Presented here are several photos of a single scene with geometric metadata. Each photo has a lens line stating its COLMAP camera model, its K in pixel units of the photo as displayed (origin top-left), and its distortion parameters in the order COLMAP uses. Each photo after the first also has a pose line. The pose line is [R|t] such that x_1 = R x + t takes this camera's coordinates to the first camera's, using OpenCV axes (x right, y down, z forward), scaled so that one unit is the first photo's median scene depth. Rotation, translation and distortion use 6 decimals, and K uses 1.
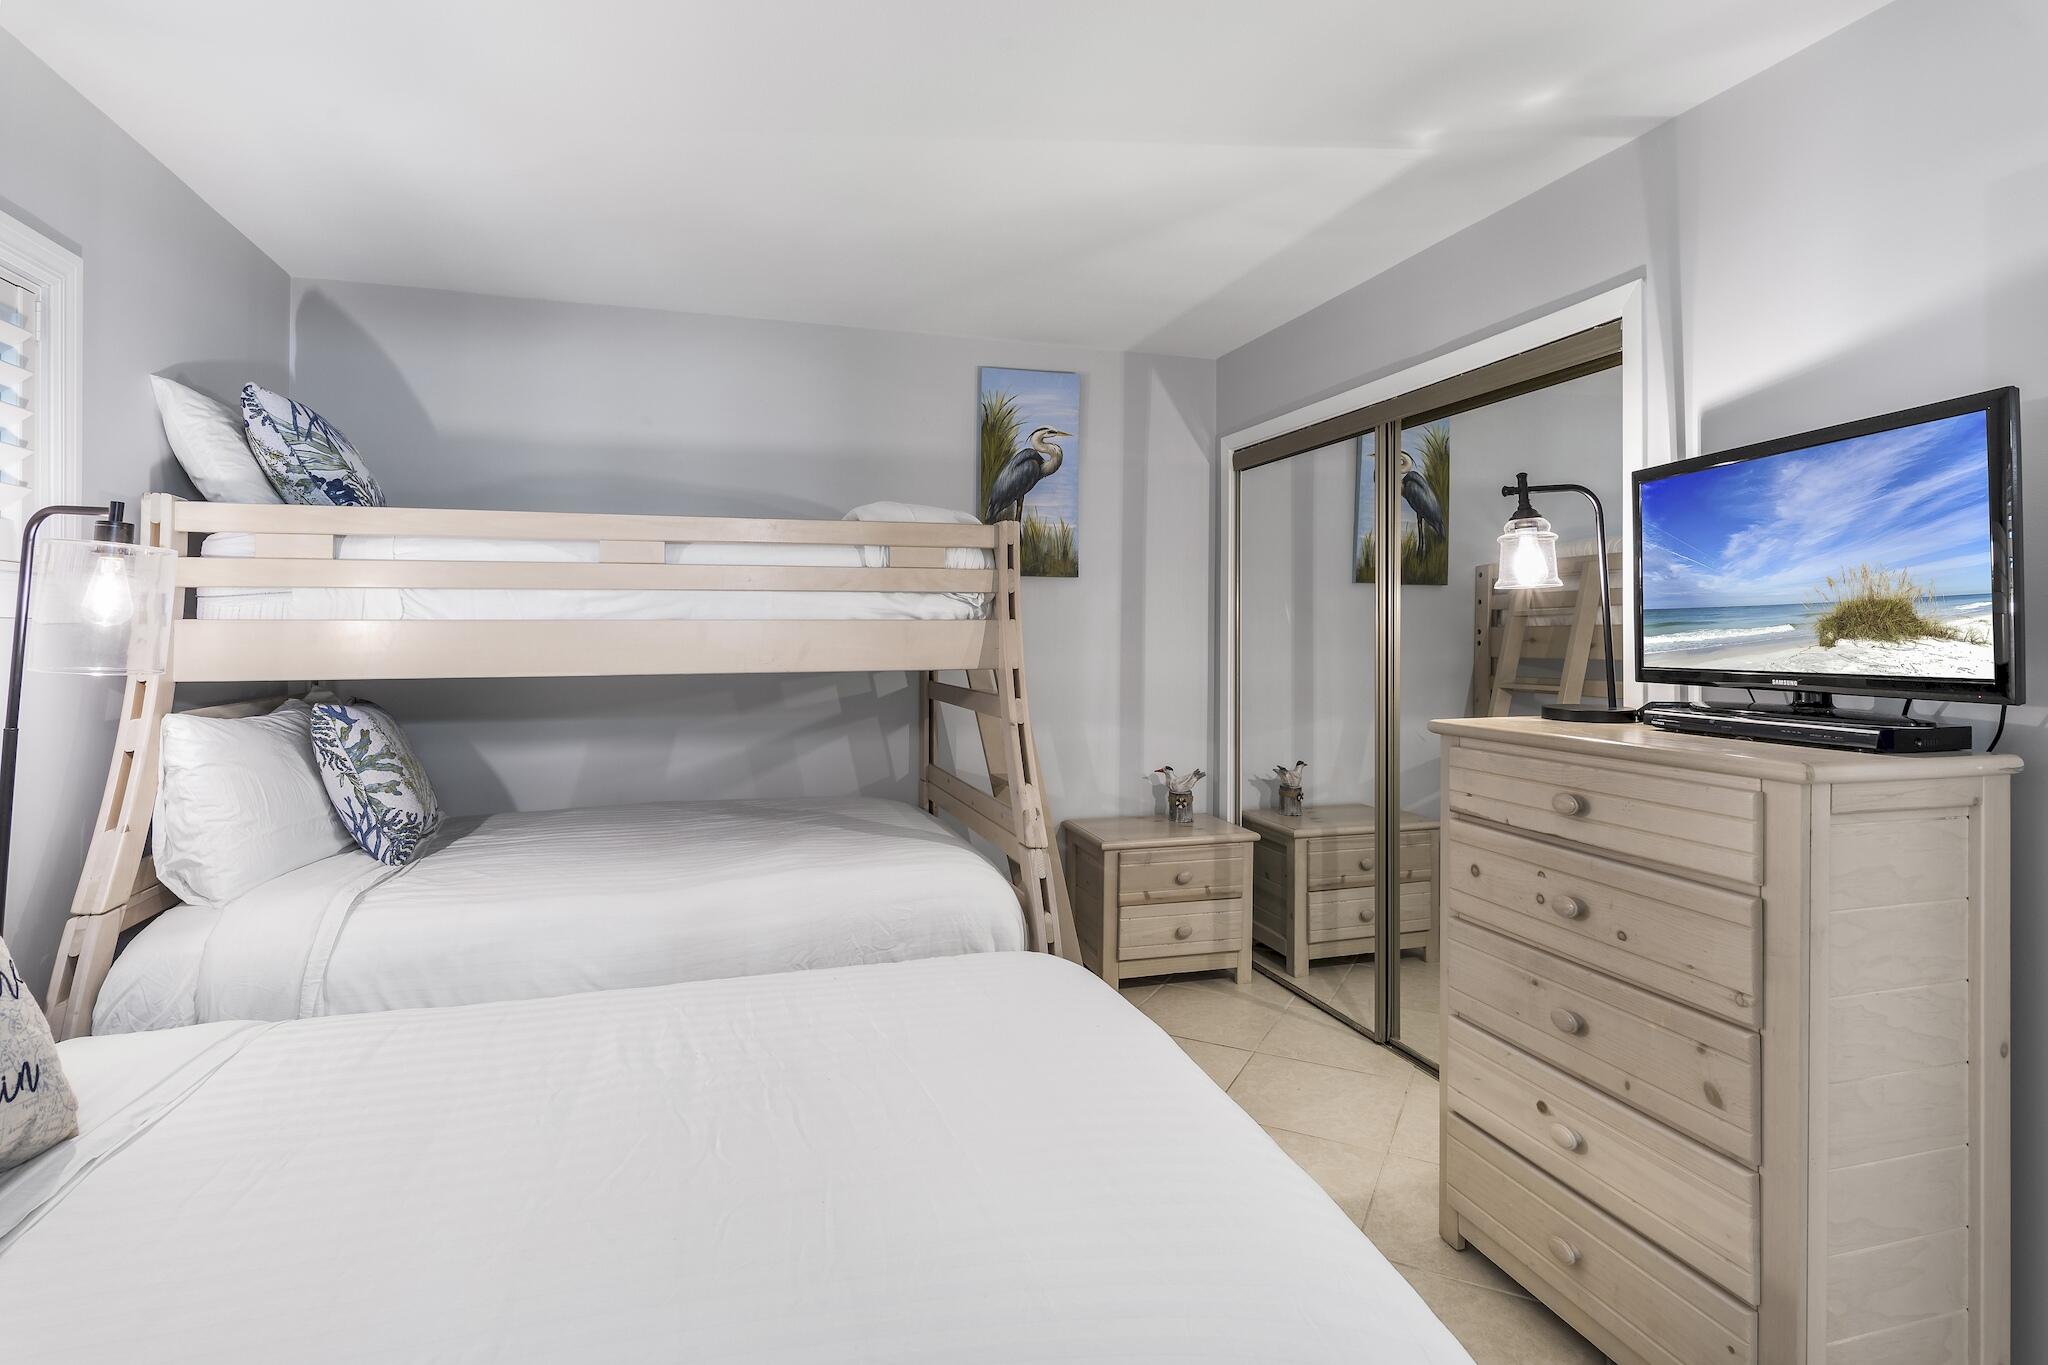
lens RADIAL K [[995.5, 0, 1024.0], [0, 995.5, 682.5], [0, 0, 1]] dist [-0.000240, 0.000709]
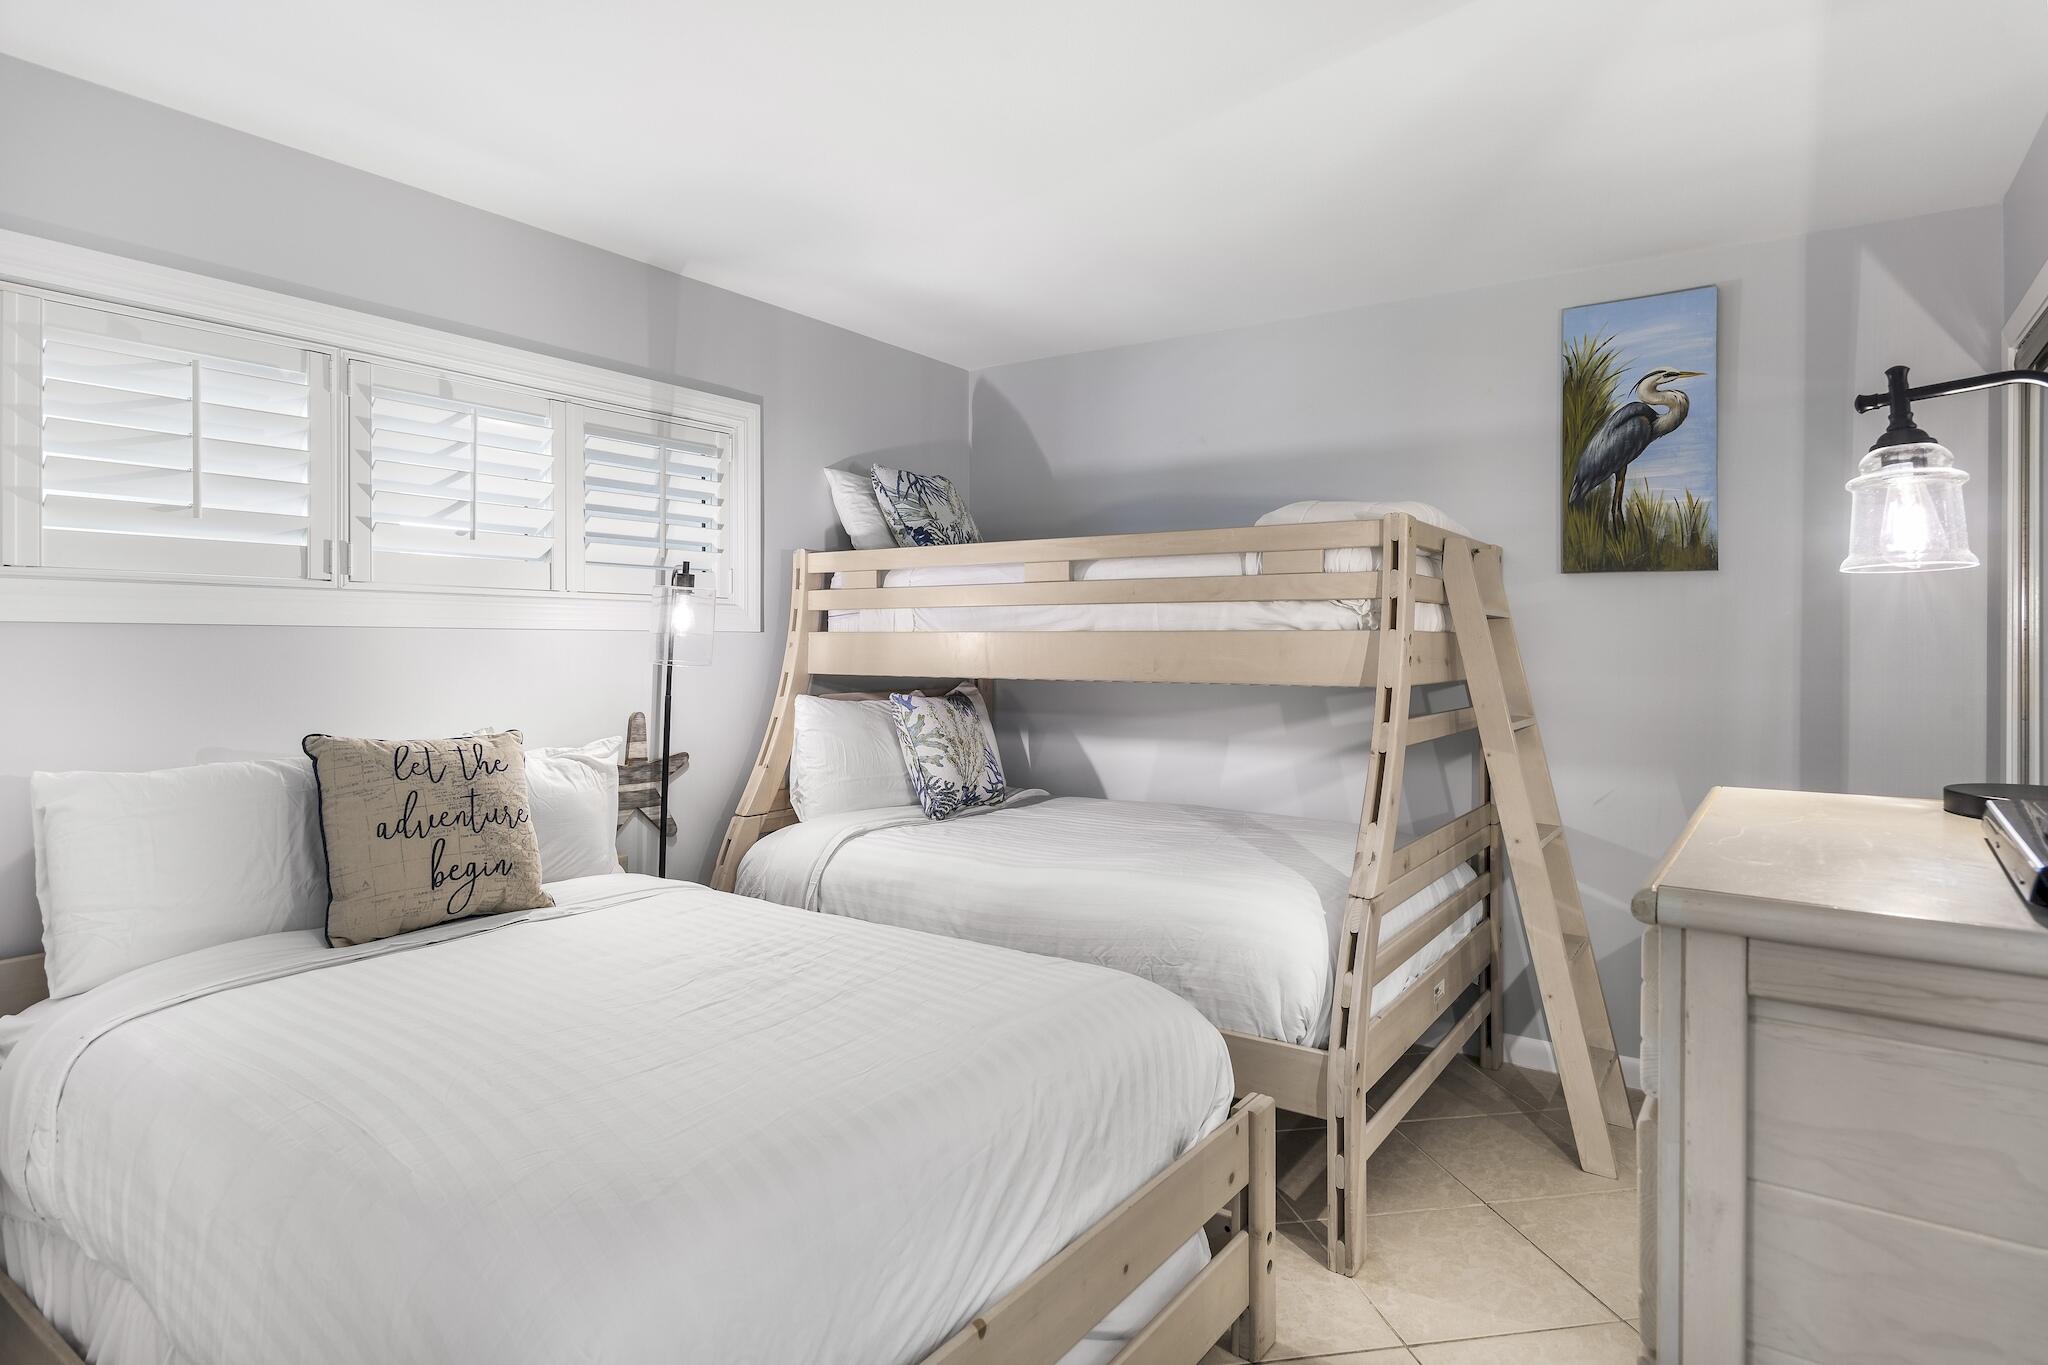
lens RADIAL K [[1088.9, 0, 1031.0], [0, 1088.9, 715.7], [0, 0, 1]] dist [-0.018899, 0.000380]
pose [[0.626311, 0.057769, -0.777430, 0.547328], [-0.045209, 0.998264, 0.037757, -0.012486], [0.778261, 0.011499, 0.627836, 0.197865]]
